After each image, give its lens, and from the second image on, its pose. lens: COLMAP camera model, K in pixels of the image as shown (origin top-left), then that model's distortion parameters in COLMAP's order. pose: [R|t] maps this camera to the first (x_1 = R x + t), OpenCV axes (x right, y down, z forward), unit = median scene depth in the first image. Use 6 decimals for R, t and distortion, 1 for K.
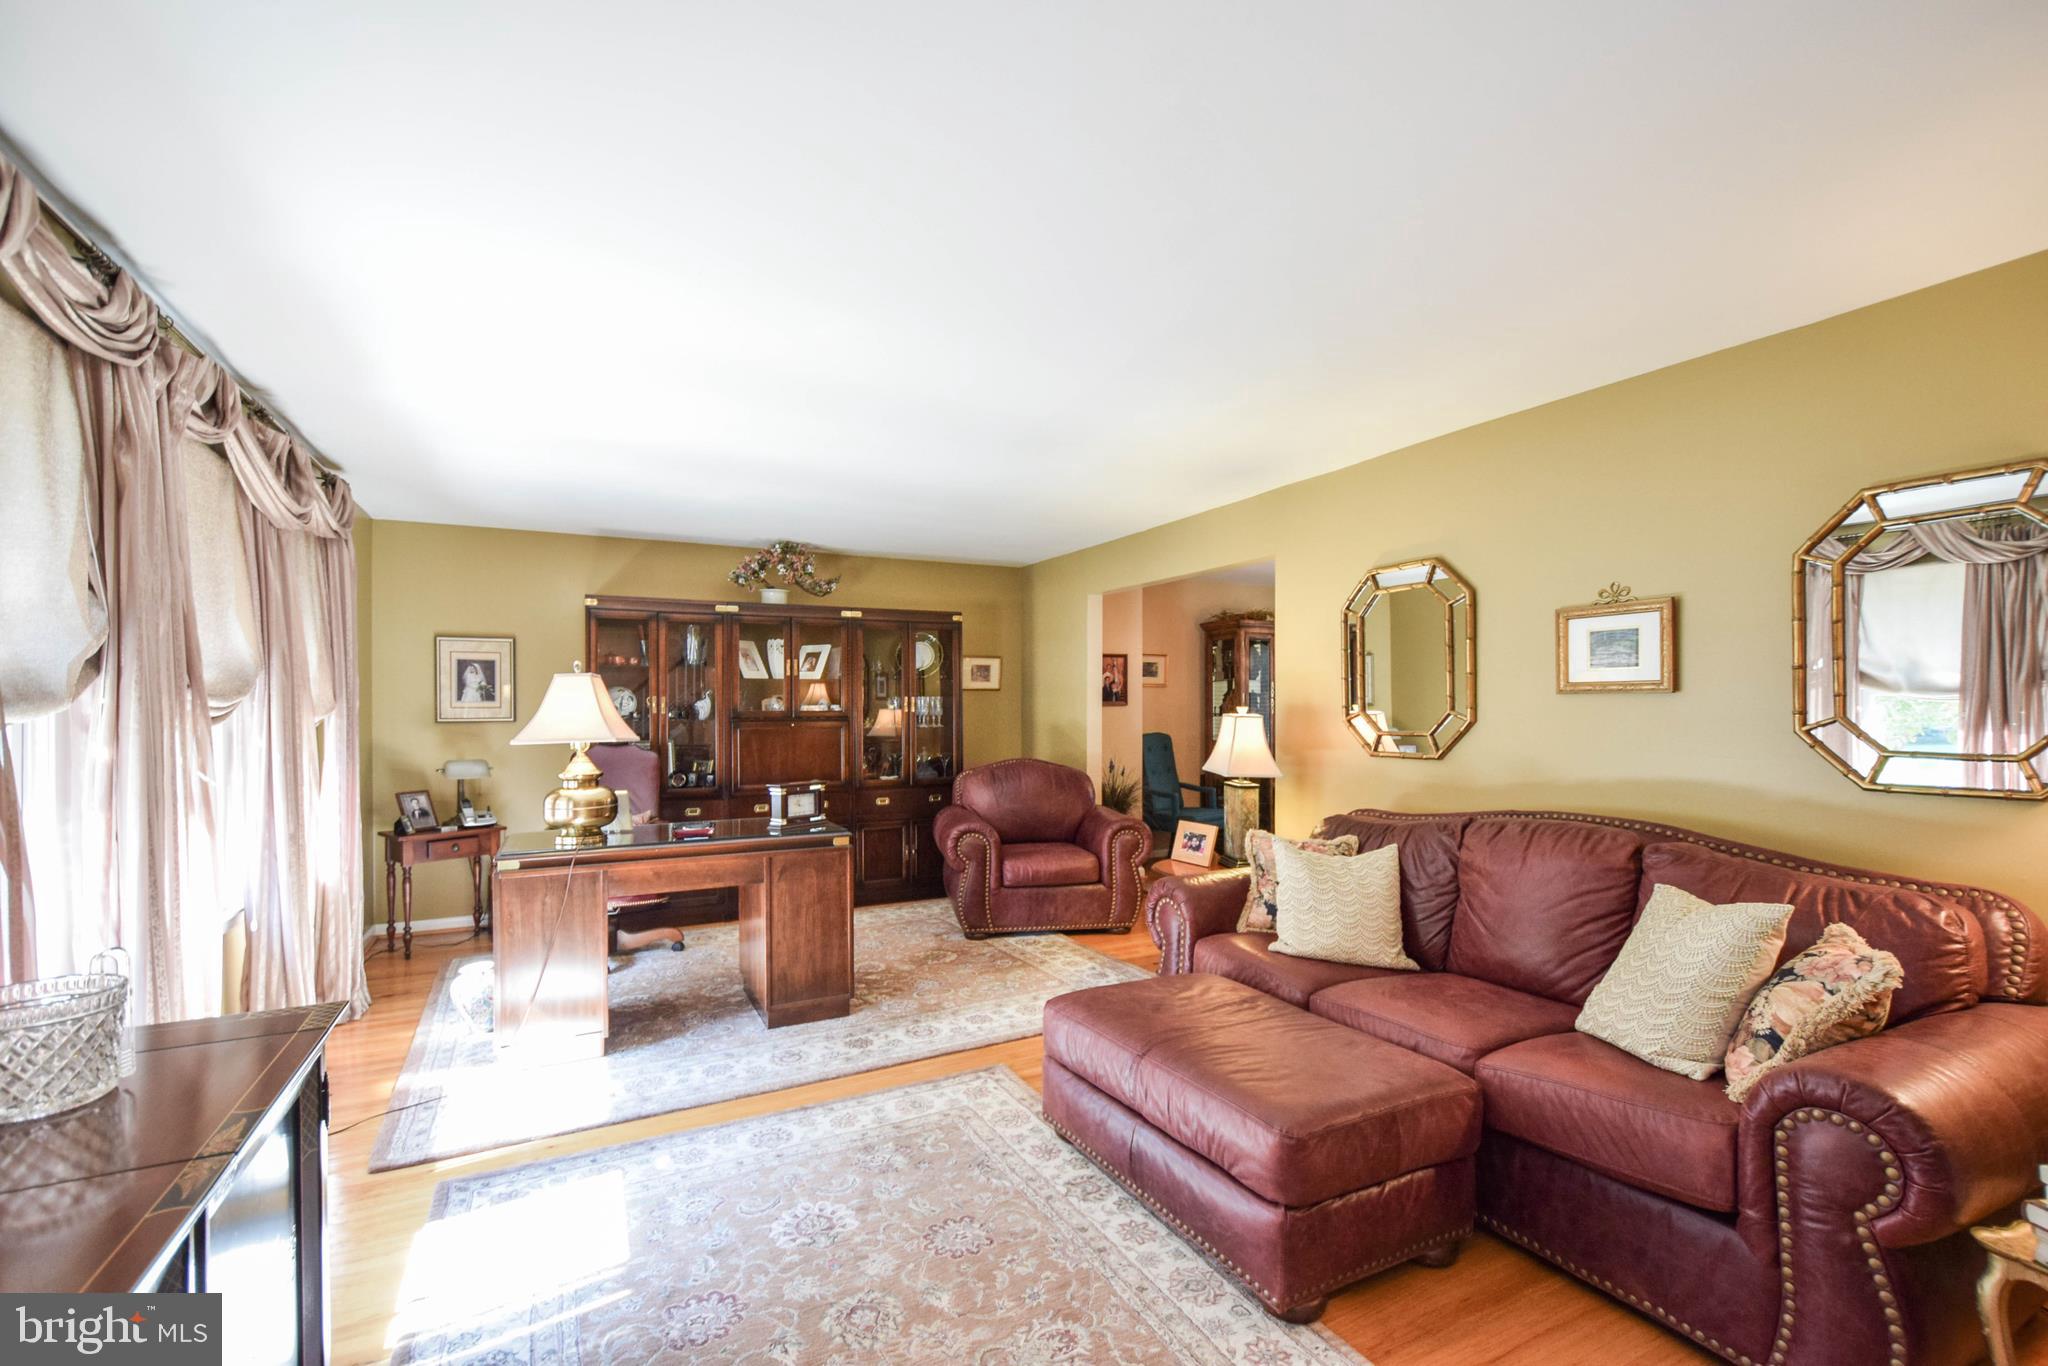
lens RADIAL K [[890.3, 0, 1025.4], [0, 890.3, 708.4], [0, 0, 1]] dist [0.019945, -0.014392]
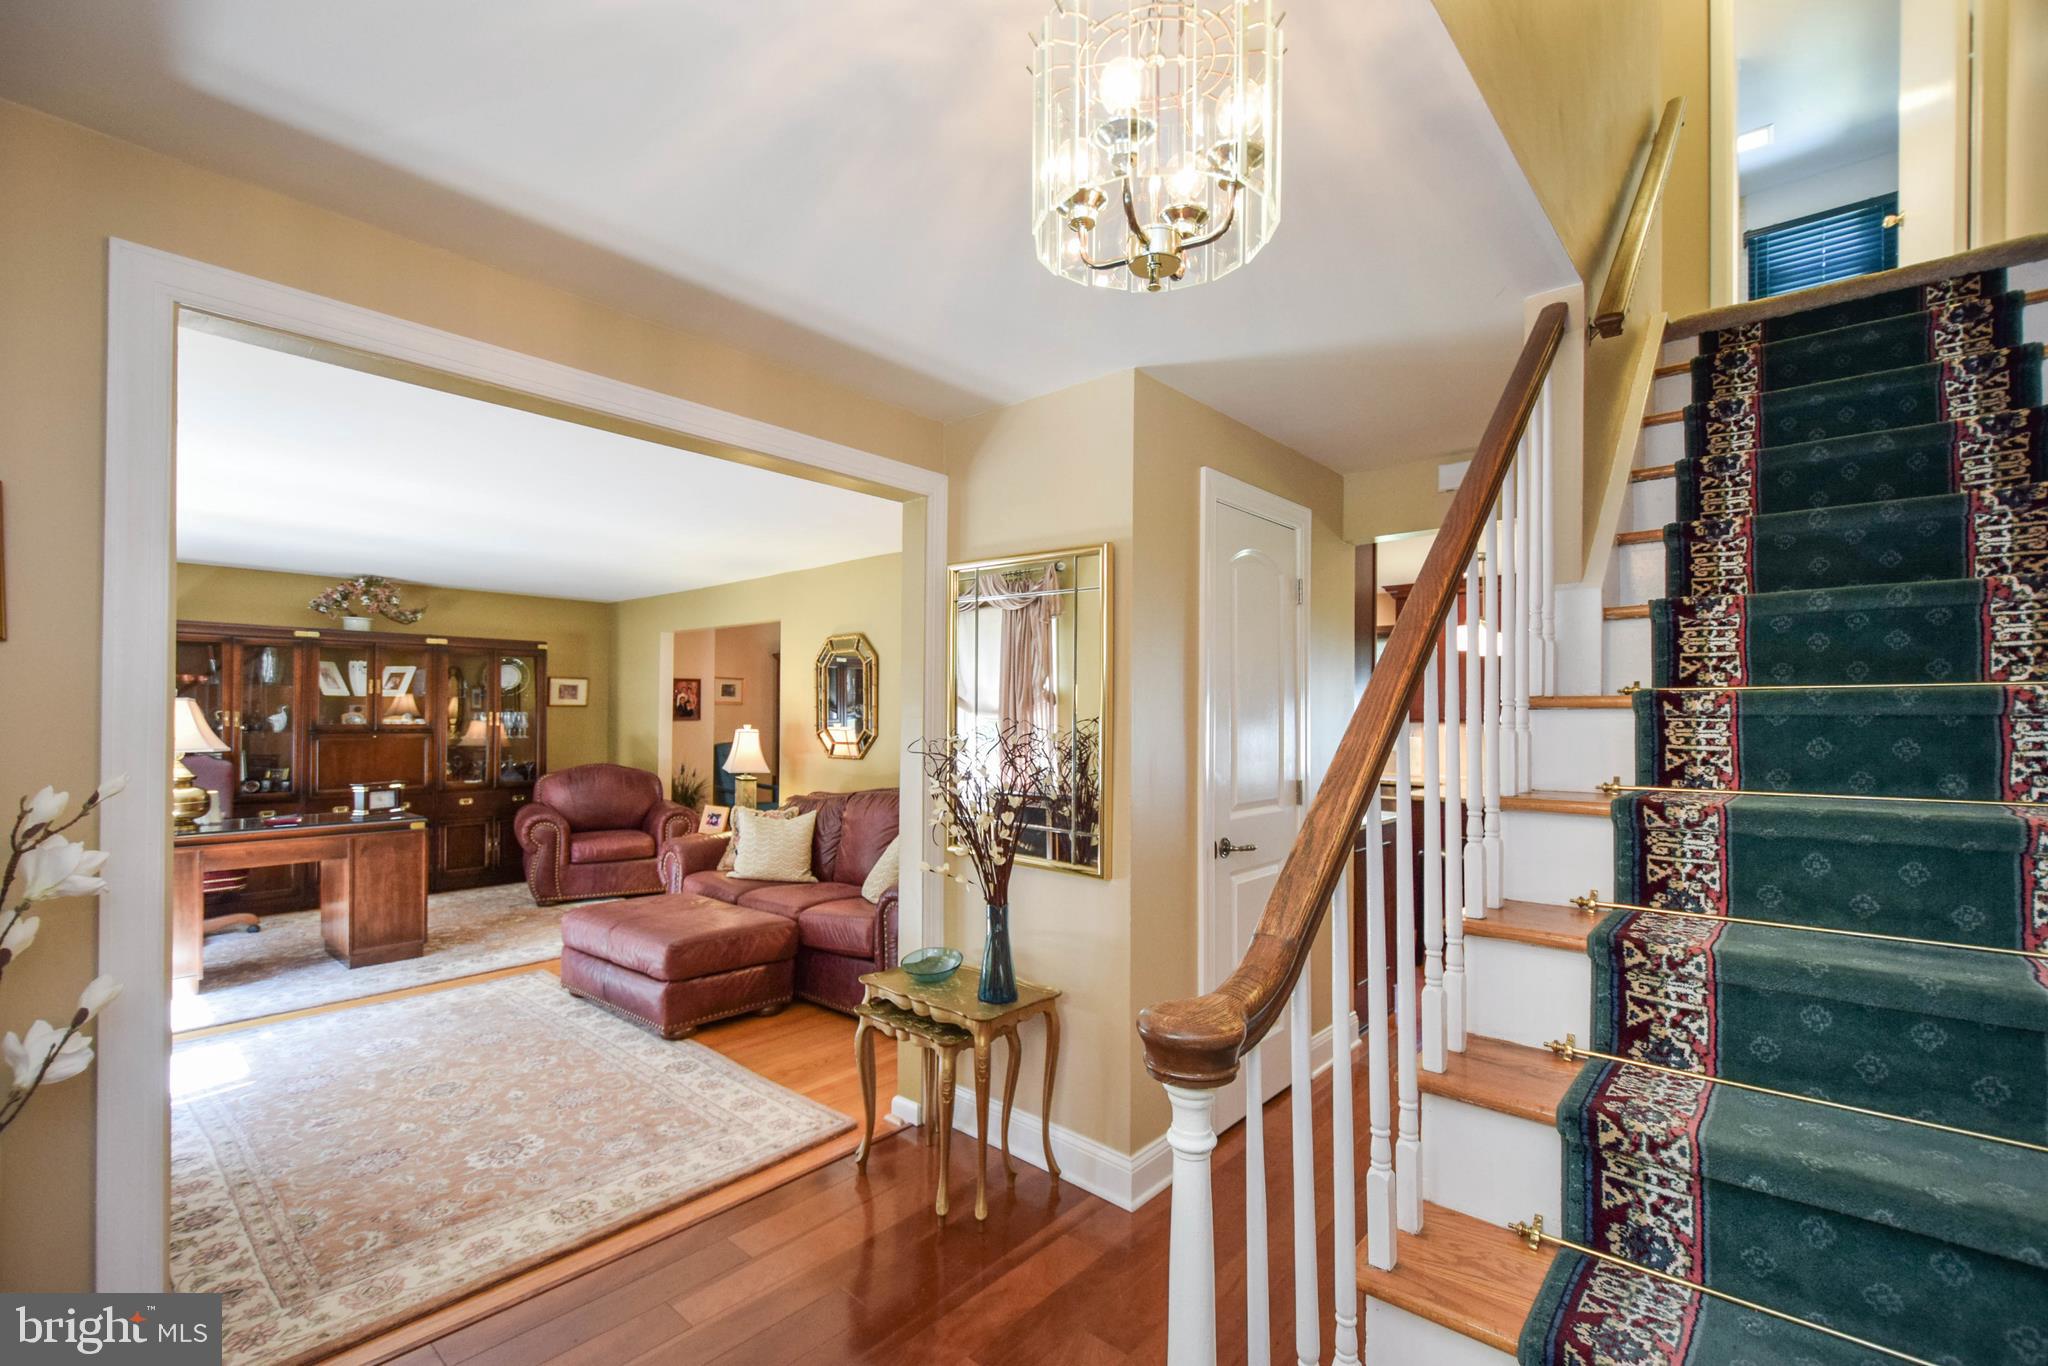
lens RADIAL K [[890.3, 0, 1025.4], [0, 890.3, 708.4], [0, 0, 1]] dist [0.019945, -0.014392]
pose [[0.930878, 0.011219, 0.365157, 0.121374], [-0.007984, 0.999914, -0.010367, -0.015529], [-0.365242, 0.006735, 0.930888, -0.474539]]
